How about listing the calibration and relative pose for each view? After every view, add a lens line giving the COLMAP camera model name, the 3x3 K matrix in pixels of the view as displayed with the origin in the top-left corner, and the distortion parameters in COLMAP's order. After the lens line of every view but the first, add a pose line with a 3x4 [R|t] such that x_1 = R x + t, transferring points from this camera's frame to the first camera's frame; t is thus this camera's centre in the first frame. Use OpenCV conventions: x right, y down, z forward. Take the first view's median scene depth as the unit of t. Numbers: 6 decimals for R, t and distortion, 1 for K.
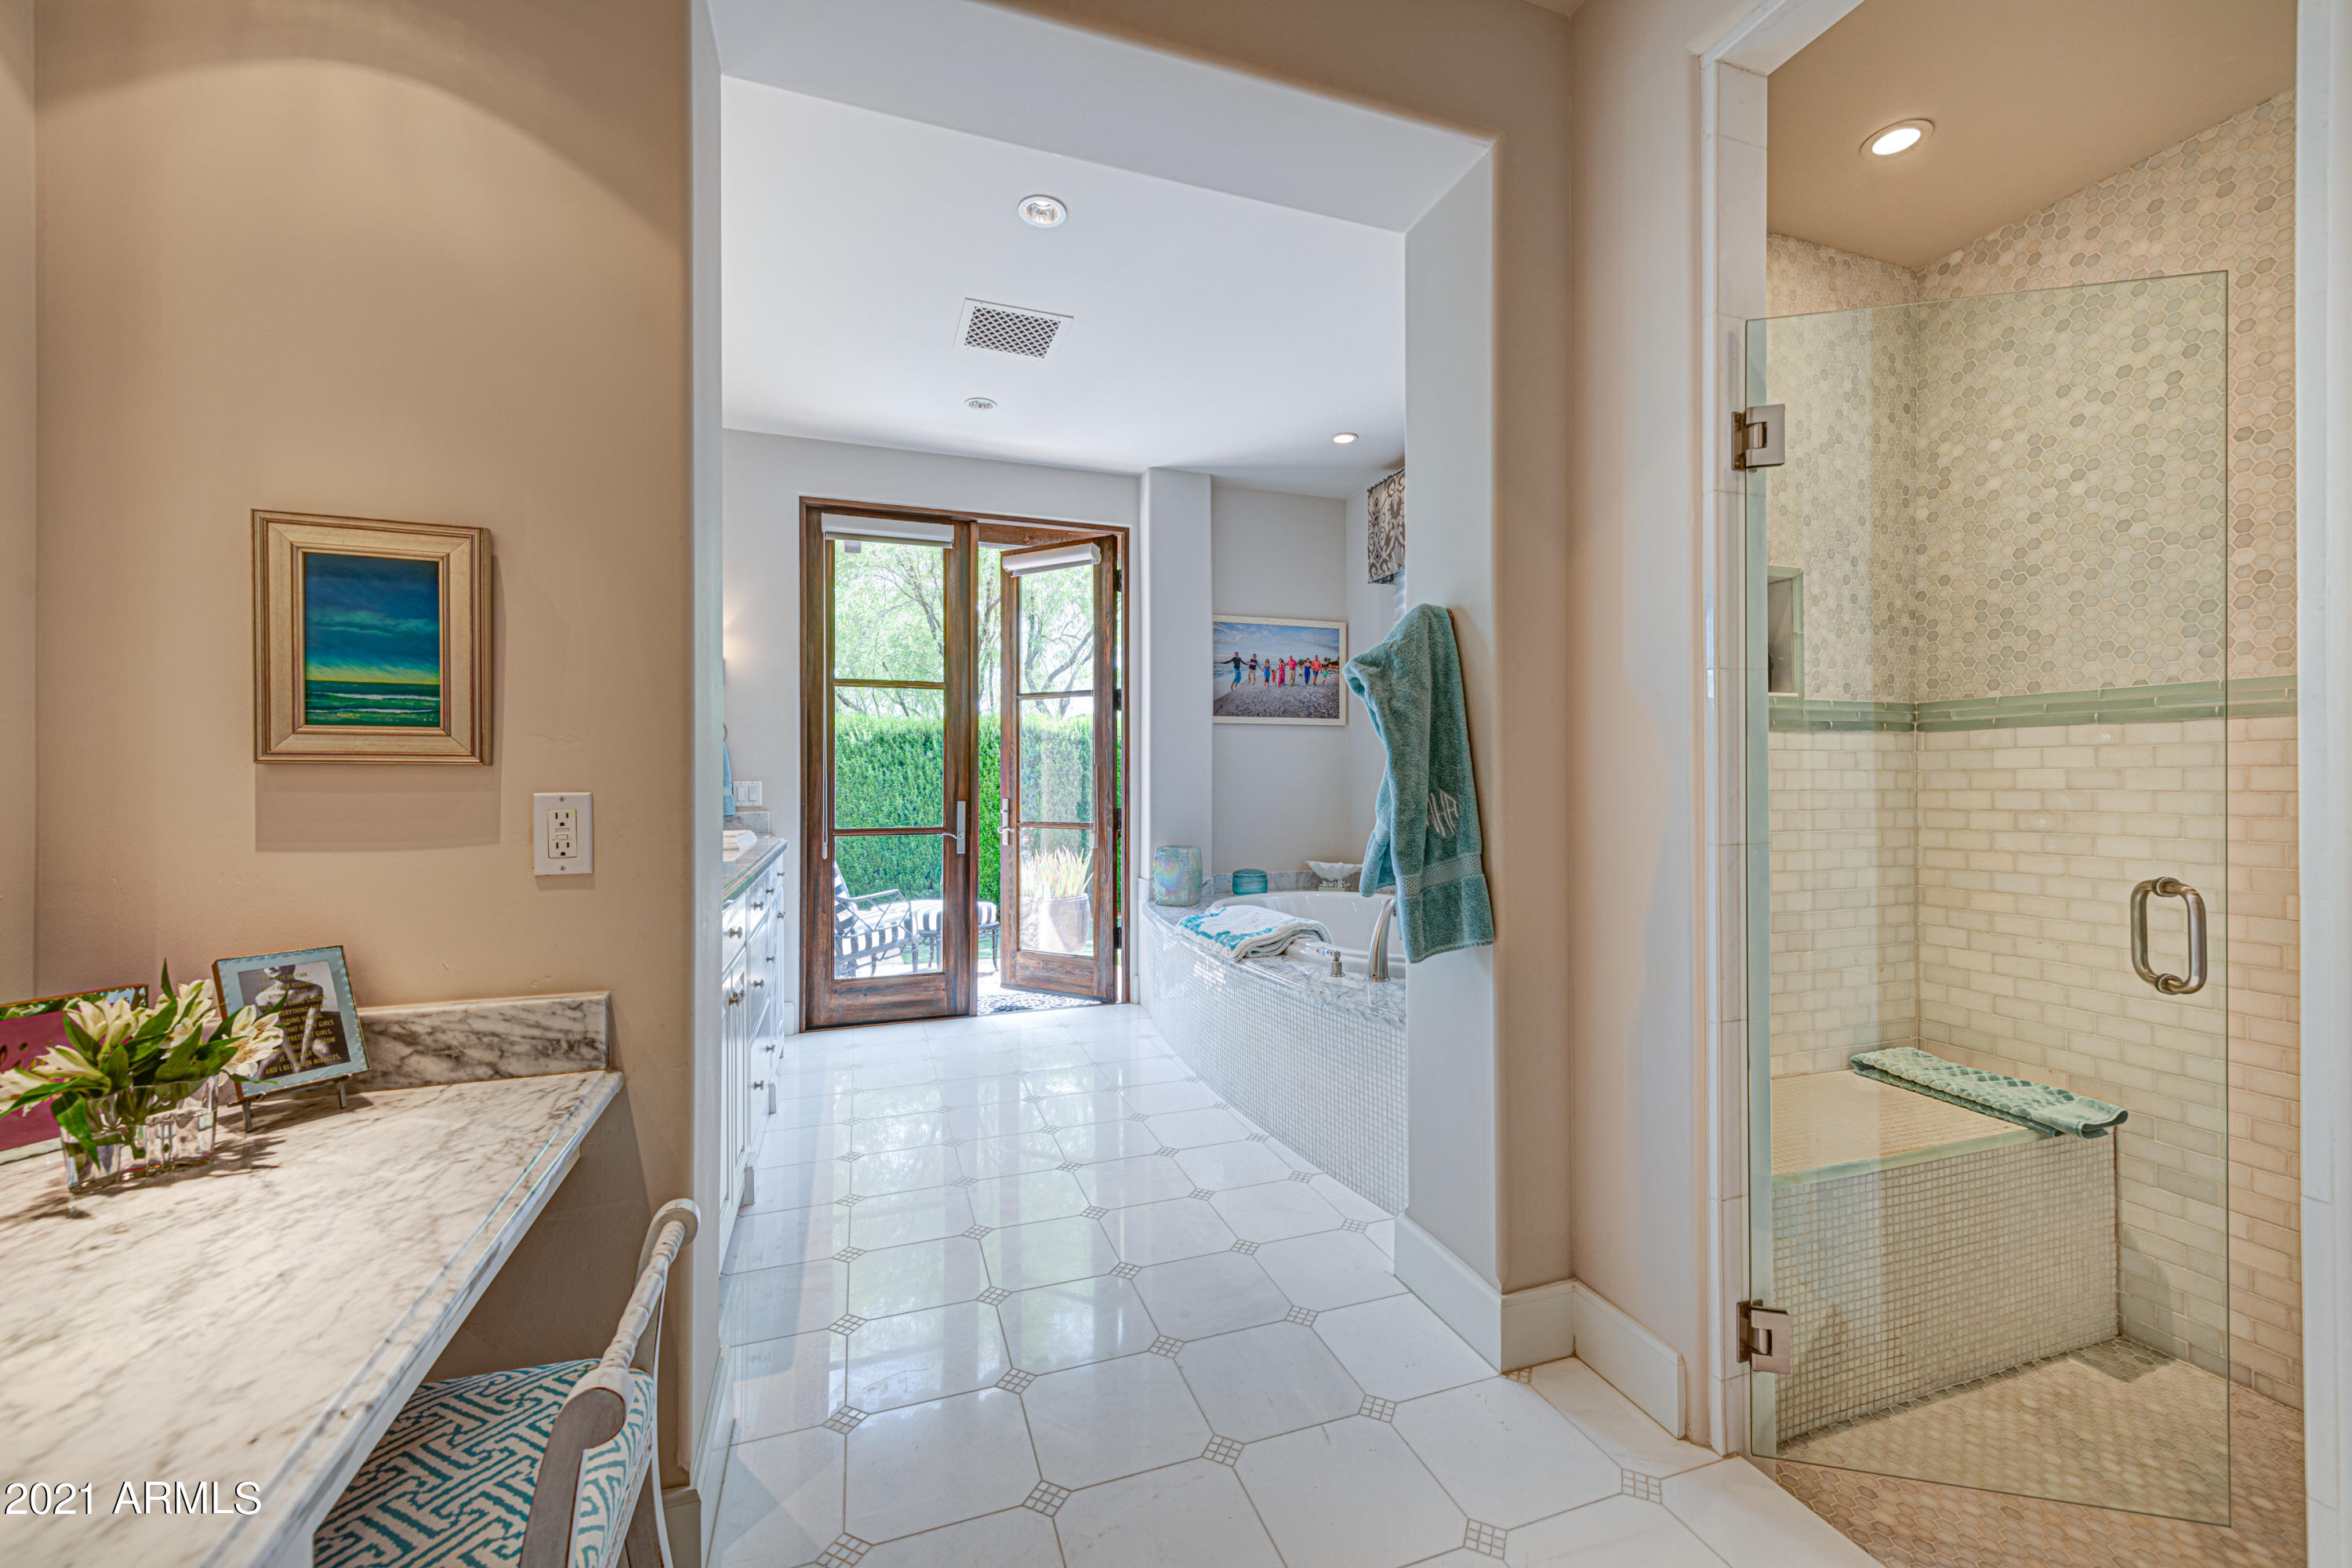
lens RADIAL K [[926.2, 0, 1176.0], [0, 926.2, 784.0], [0, 0, 1]] dist [-0.000790, -0.000055]
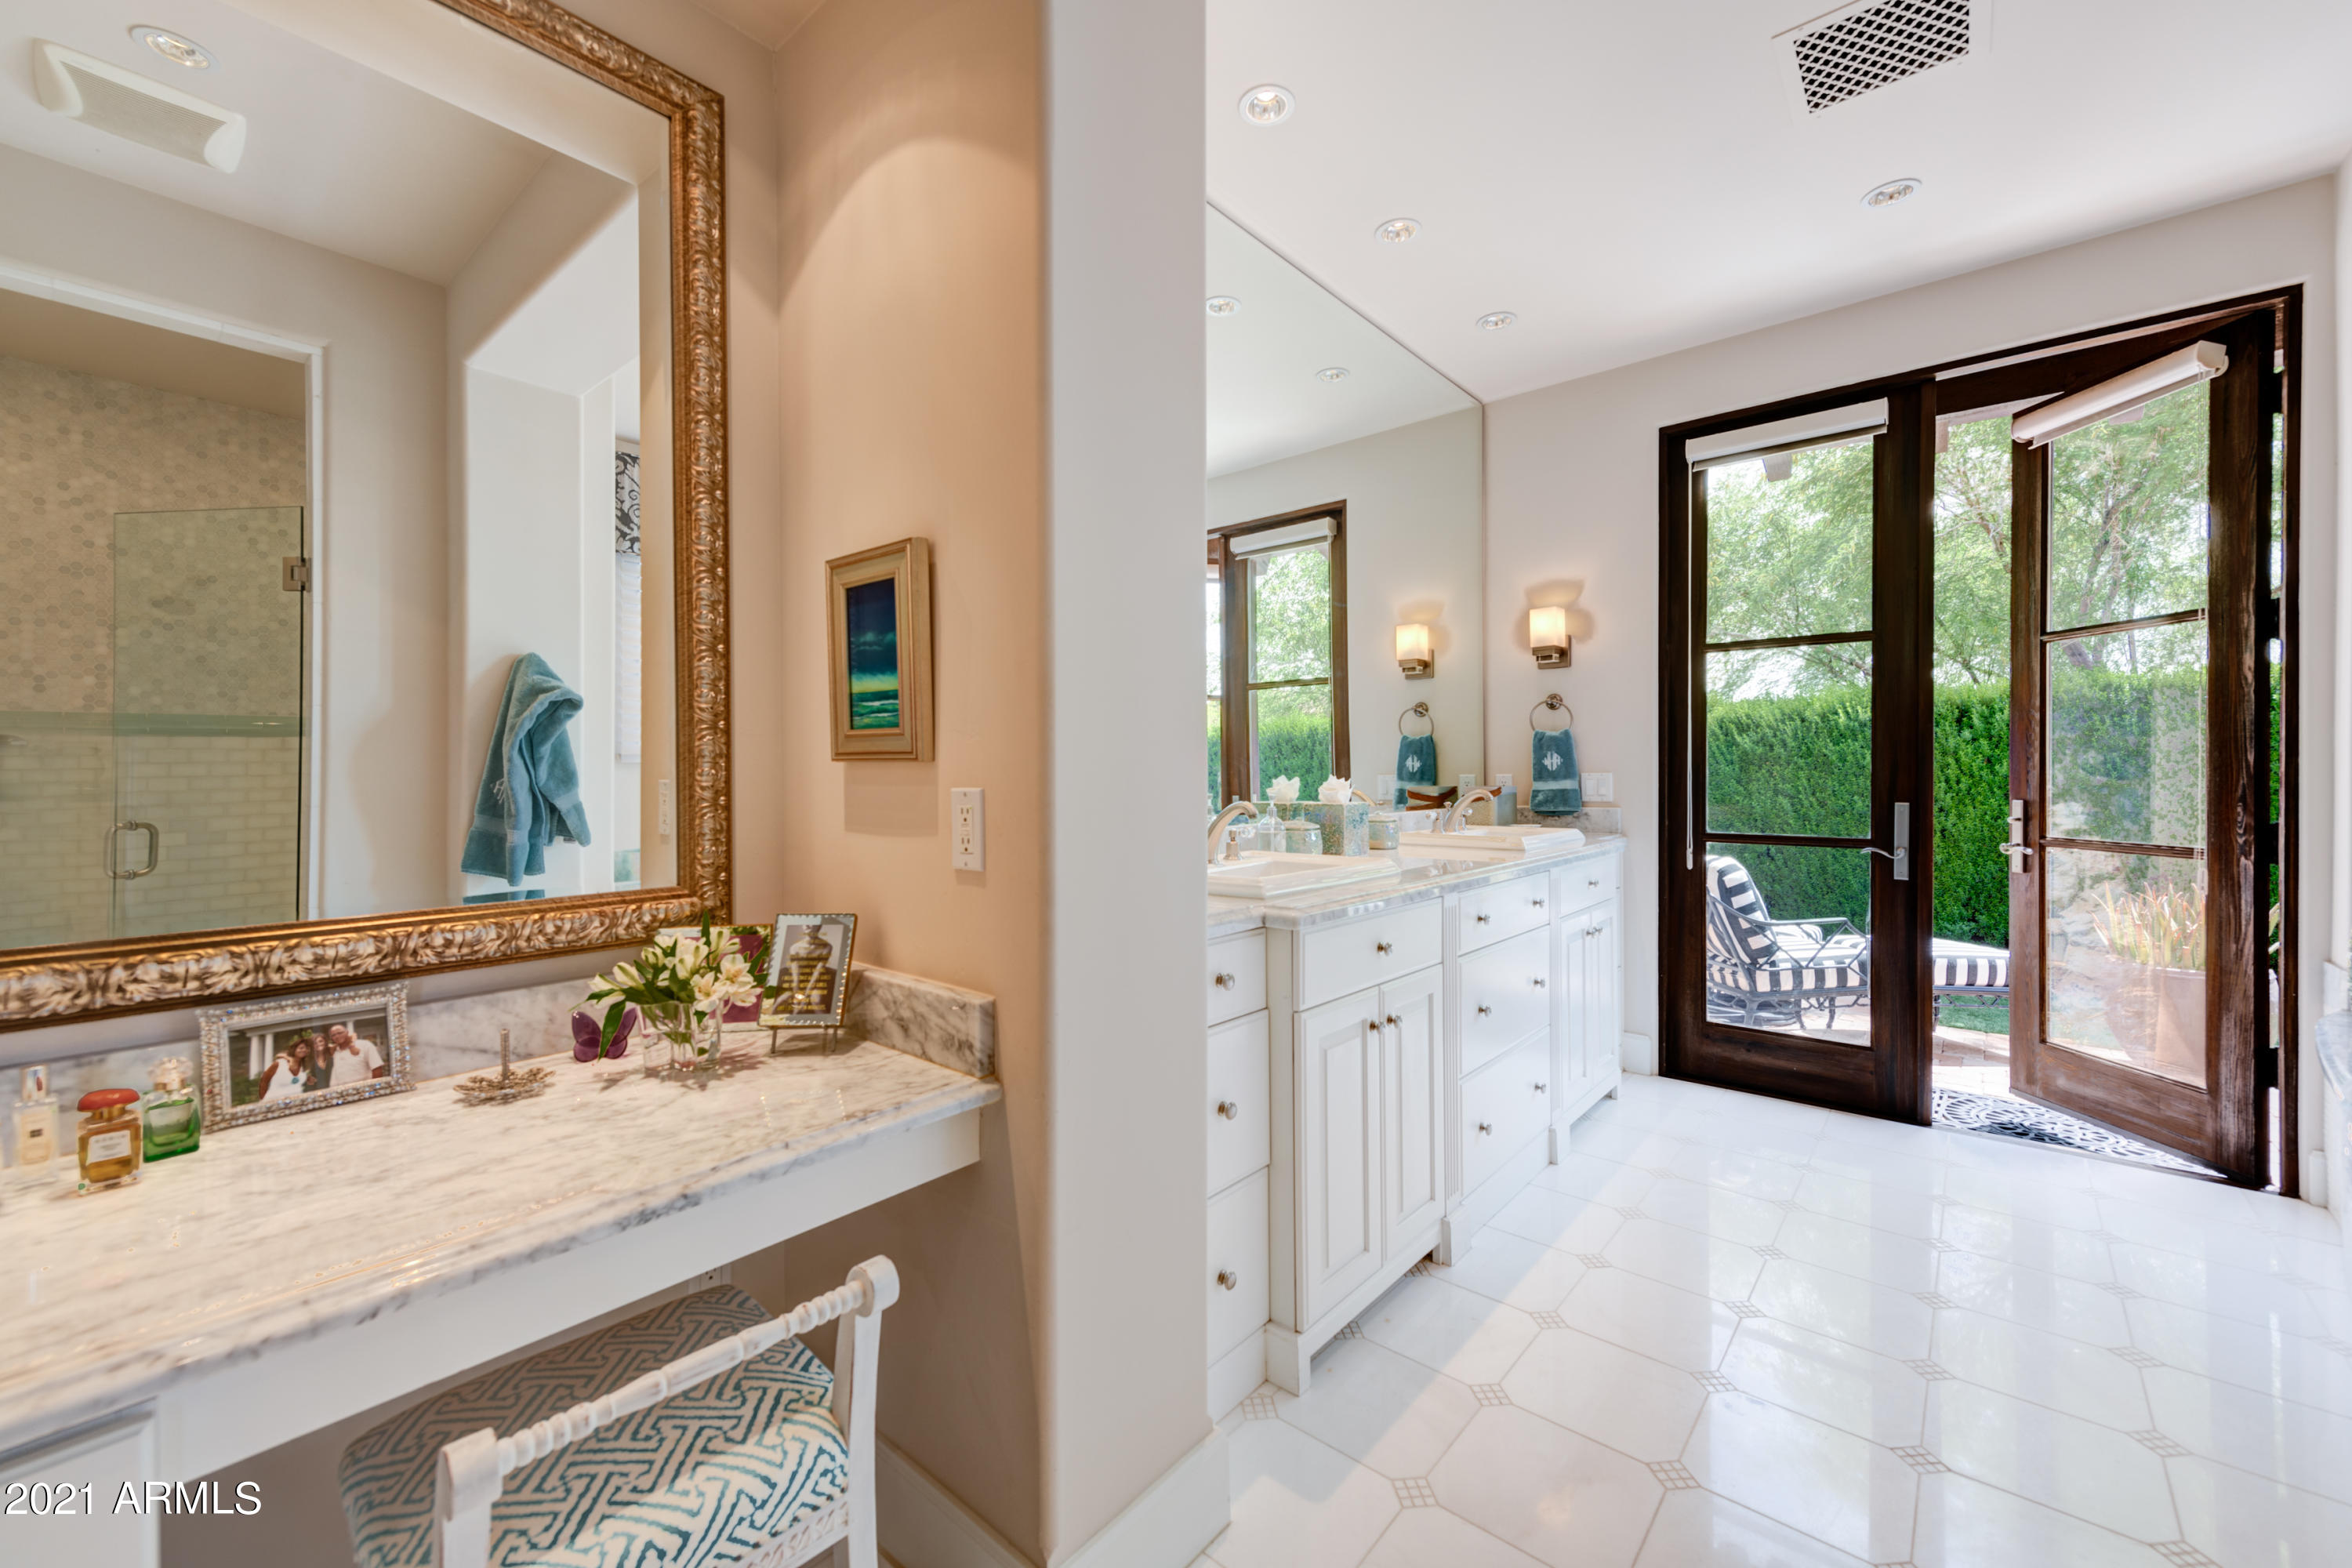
lens RADIAL K [[928.0, 0, 1186.5], [0, 928.0, 777.4], [0, 0, 1]] dist [0.013115, -0.000294]
pose [[0.508057, 0.007587, -0.861290, 0.326688], [-0.003134, 0.999971, 0.006959, -0.010391], [0.861318, -0.000836, 0.508066, 0.716212]]
